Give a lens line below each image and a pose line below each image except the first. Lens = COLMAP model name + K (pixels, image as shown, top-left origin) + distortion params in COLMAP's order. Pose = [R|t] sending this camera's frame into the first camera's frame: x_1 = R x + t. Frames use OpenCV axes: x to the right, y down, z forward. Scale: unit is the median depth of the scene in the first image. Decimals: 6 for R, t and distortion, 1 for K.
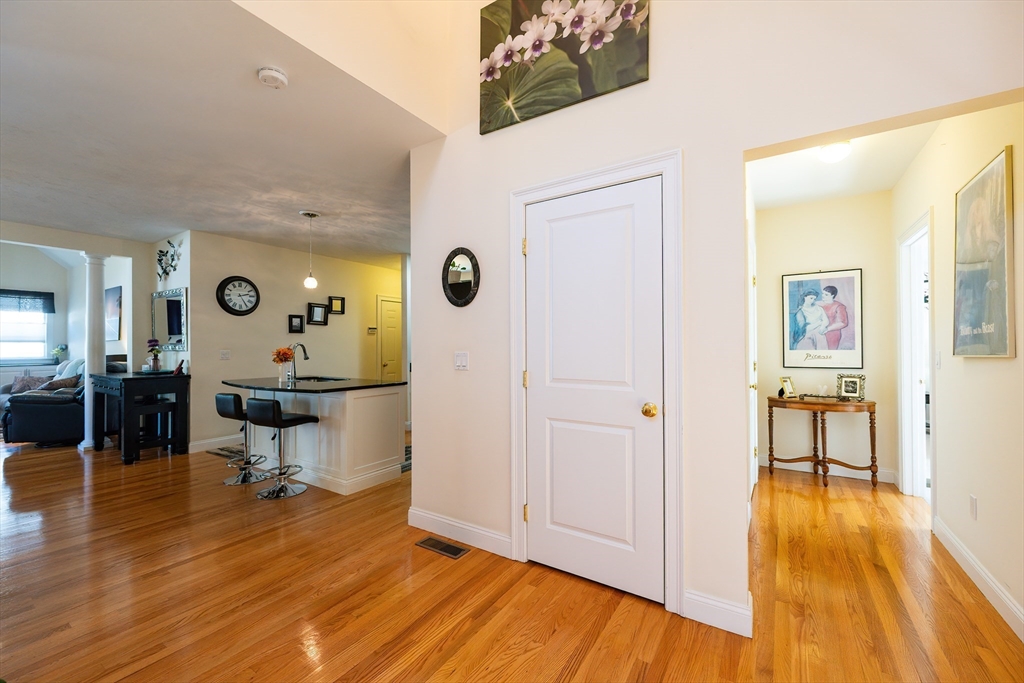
lens RADIAL K [[413.6, 0, 511.8], [0, 413.6, 340.6], [0, 0, 1]] dist [-0.001012, -0.000317]
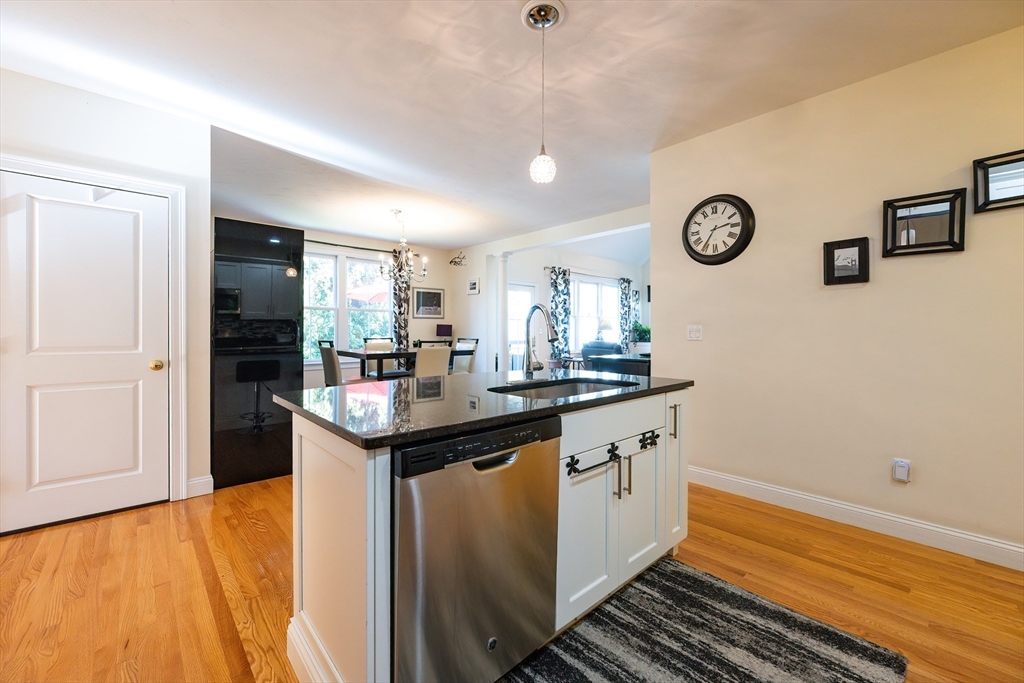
lens RADIAL K [[415.4, 0, 509.1], [0, 415.4, 337.0], [0, 0, 1]] dist [-0.000576, -0.000064]
pose [[-0.257247, 0.013983, -0.966244, -0.030412], [0.012991, 0.999855, 0.011011, 0.028456], [0.966258, -0.009720, -0.257392, 0.839093]]
